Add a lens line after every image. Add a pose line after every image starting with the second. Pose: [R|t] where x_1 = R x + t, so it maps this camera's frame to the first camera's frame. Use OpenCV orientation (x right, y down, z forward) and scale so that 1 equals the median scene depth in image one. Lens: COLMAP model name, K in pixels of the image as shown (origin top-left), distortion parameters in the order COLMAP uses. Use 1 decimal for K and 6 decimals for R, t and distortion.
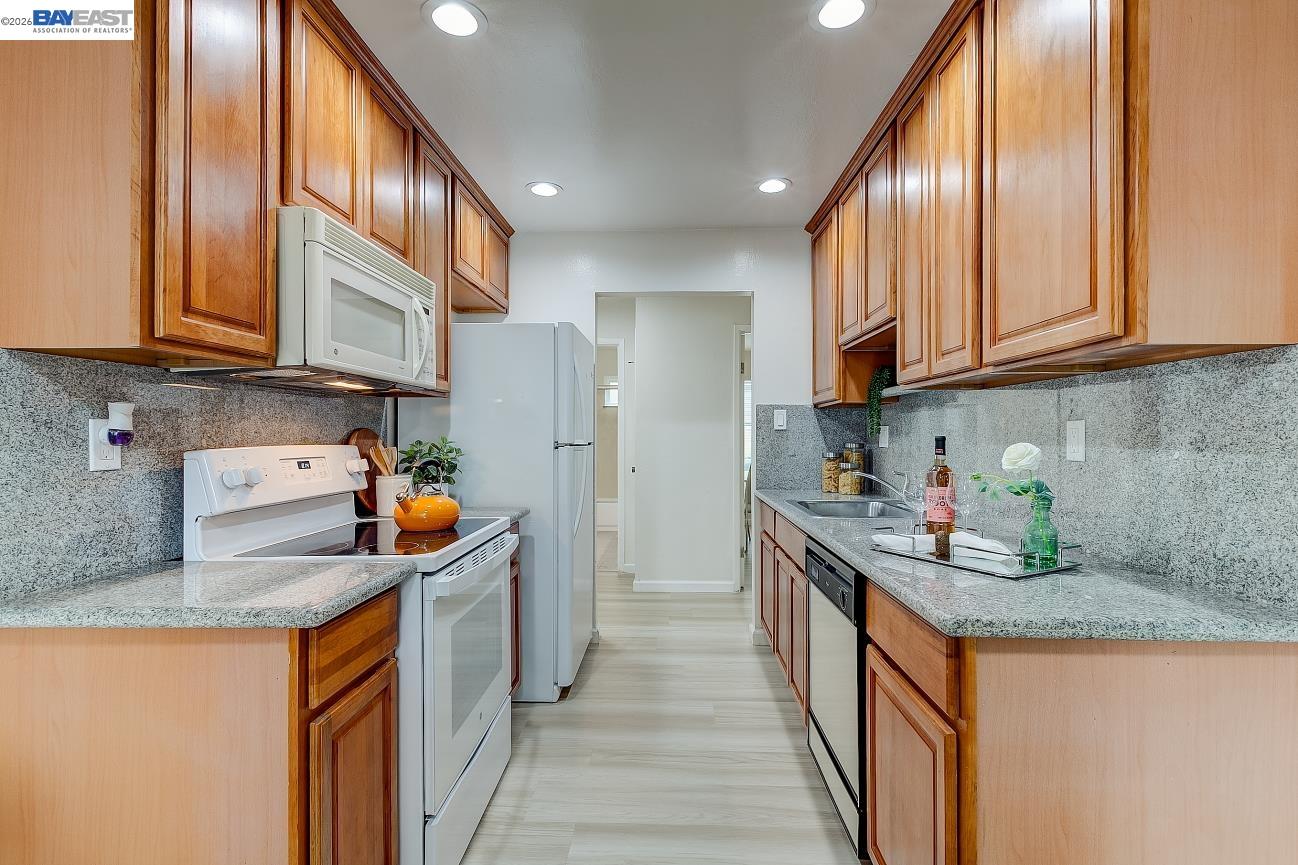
lens RADIAL K [[603.1, 0, 651.6], [0, 603.1, 434.5], [0, 0, 1]] dist [0.000010, -0.000189]
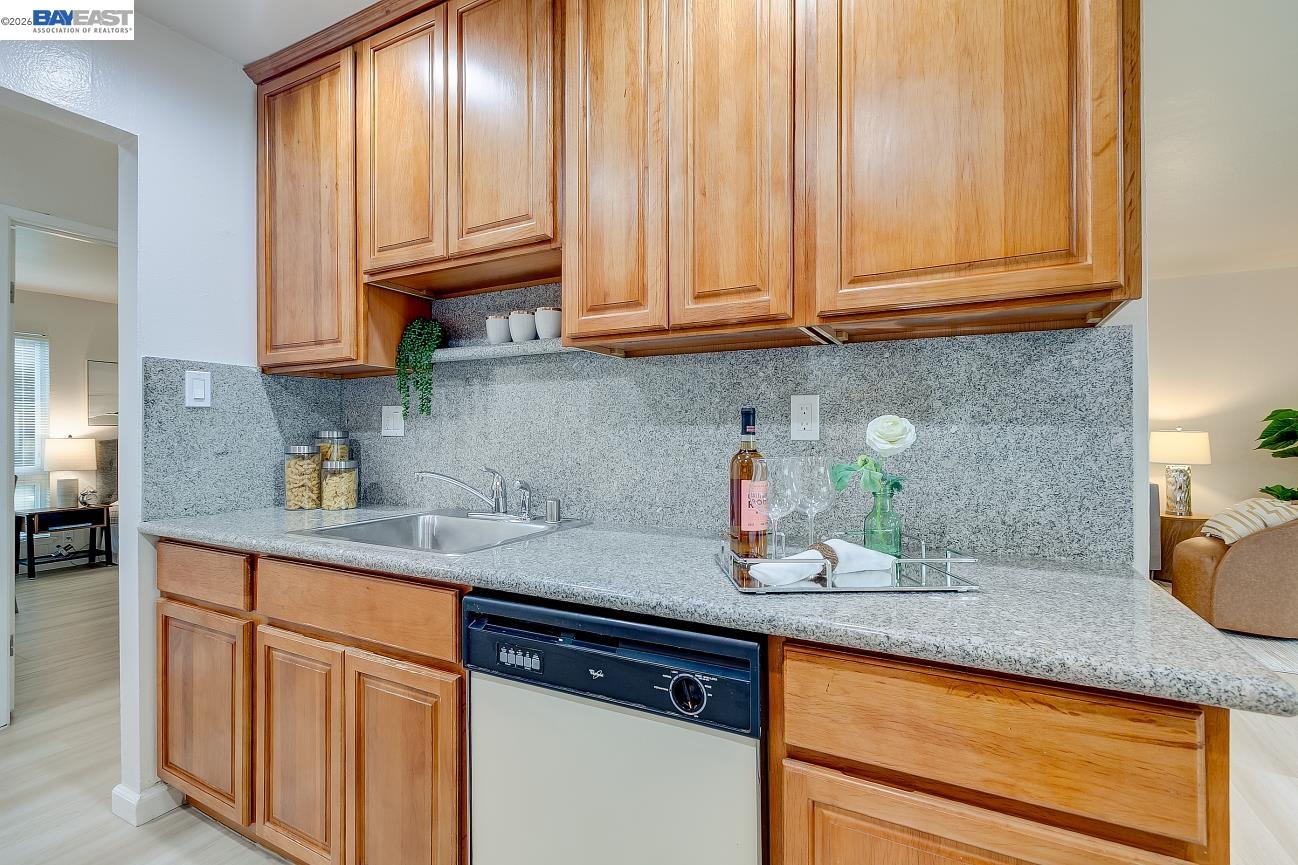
lens RADIAL K [[589.3, 0, 647.5], [0, 589.3, 430.7], [0, 0, 1]] dist [0.000795, 0.000258]
pose [[0.435921, 0.001921, 0.899983, -0.192322], [-0.000050, 0.999998, -0.002110, 0.030676], [-0.899985, 0.000875, 0.435920, 0.810229]]
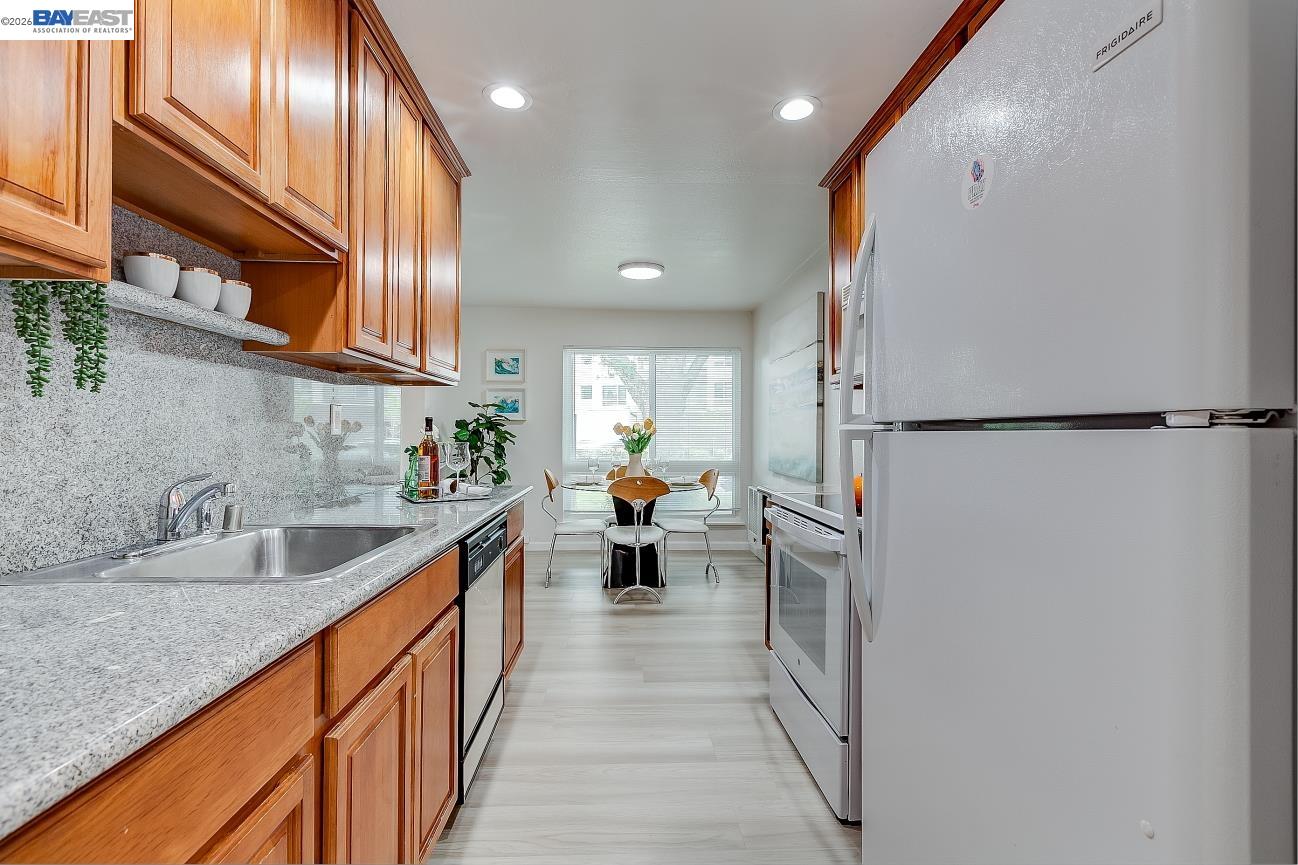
lens RADIAL K [[581.9, 0, 646.1], [0, 581.9, 430.6], [0, 0, 1]] dist [0.000101, 0.000795]
pose [[-0.996645, -0.007278, -0.081523, 0.111925], [-0.006564, 0.999938, -0.009025, 0.040403], [0.081584, -0.008460, -0.996631, 2.315320]]
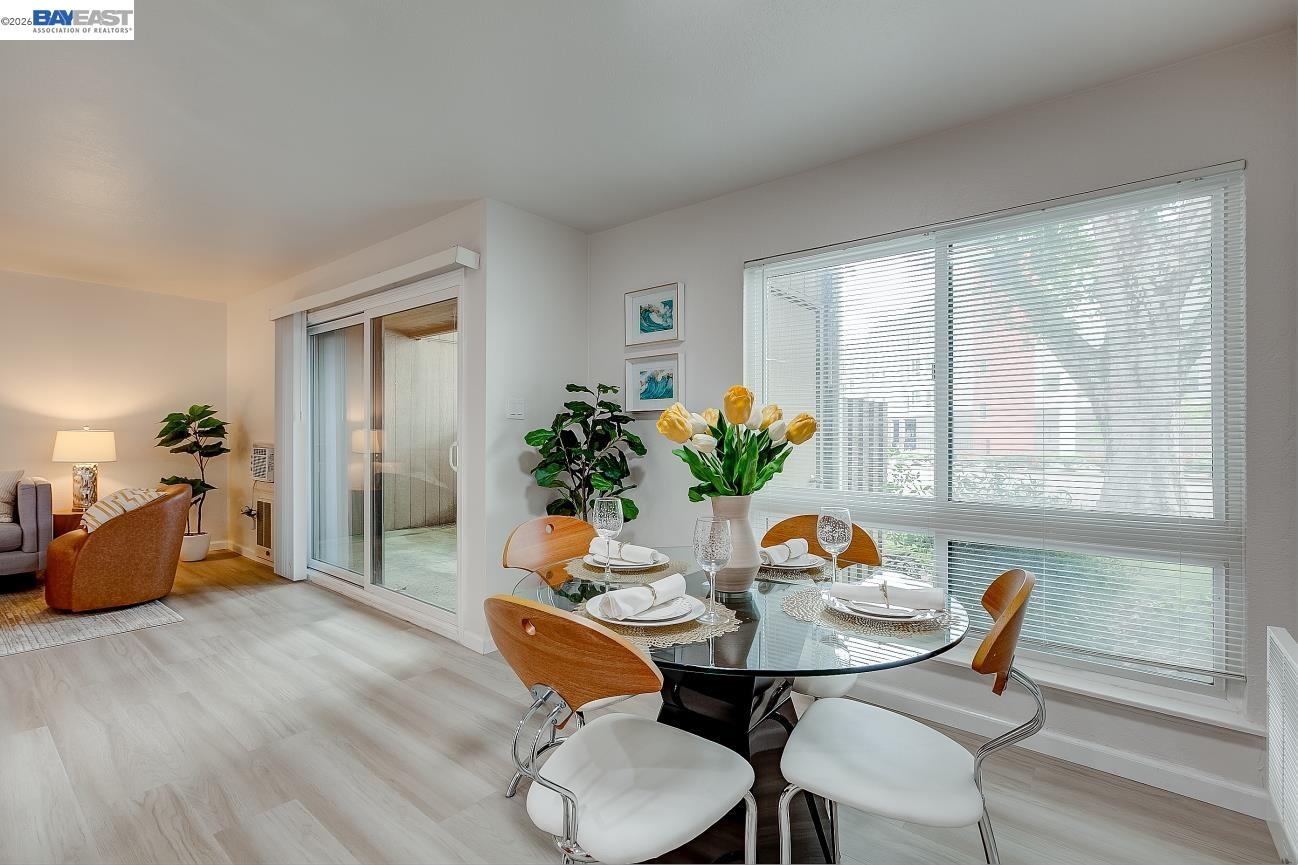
lens RADIAL K [[581.9, 0, 646.1], [0, 581.9, 430.6], [0, 0, 1]] dist [0.000101, 0.000795]
pose [[-0.798587, -0.000547, 0.601879, -0.511644], [-0.003849, 0.999984, -0.004198, 0.027491], [-0.601866, -0.005669, -0.798577, 0.401283]]
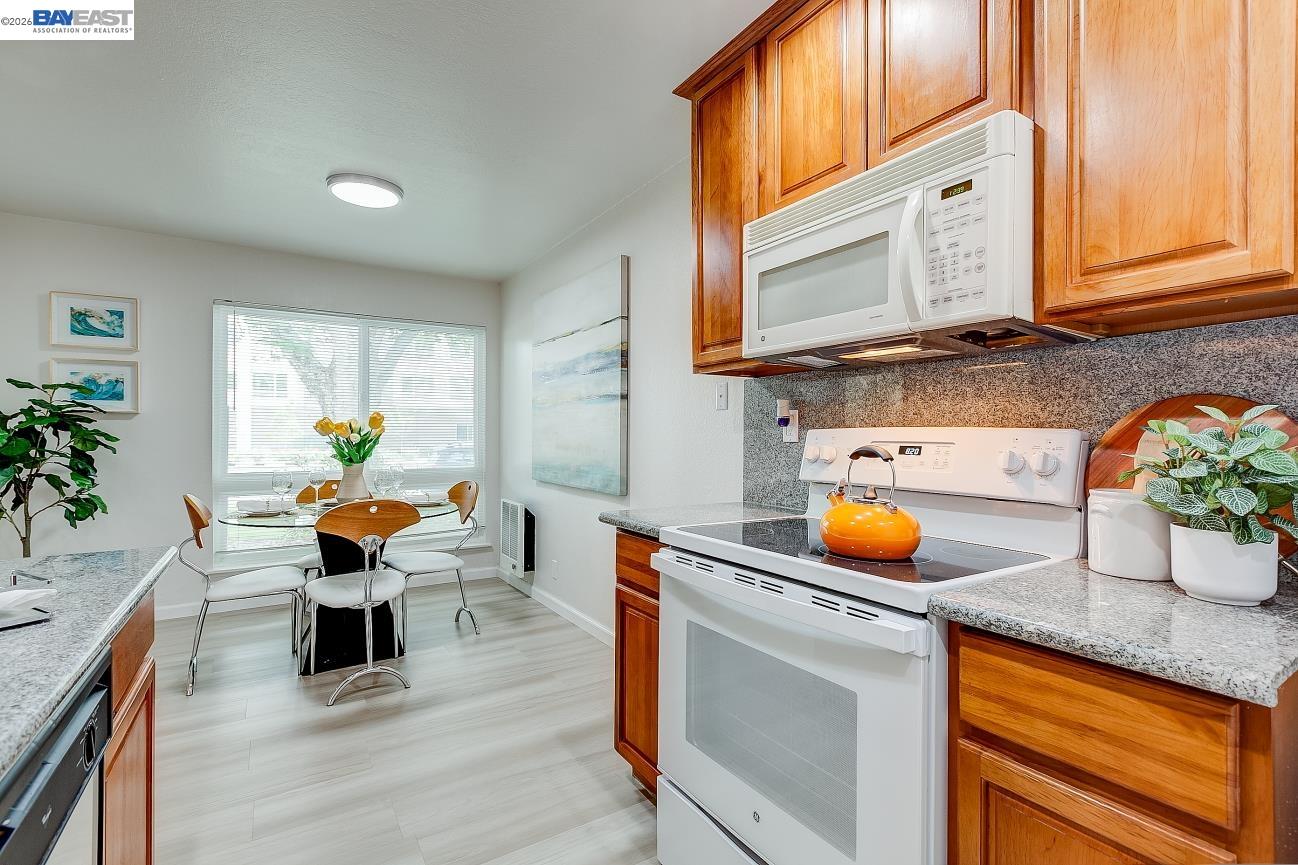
lens RADIAL K [[586.0, 0, 643.0], [0, 586.0, 431.2], [0, 0, 1]] dist [0.002718, 0.000175]
pose [[-0.826479, -0.004740, -0.562947, 0.226151], [-0.001134, 0.999977, -0.006754, 0.032772], [0.562966, -0.004943, -0.826465, 1.641534]]
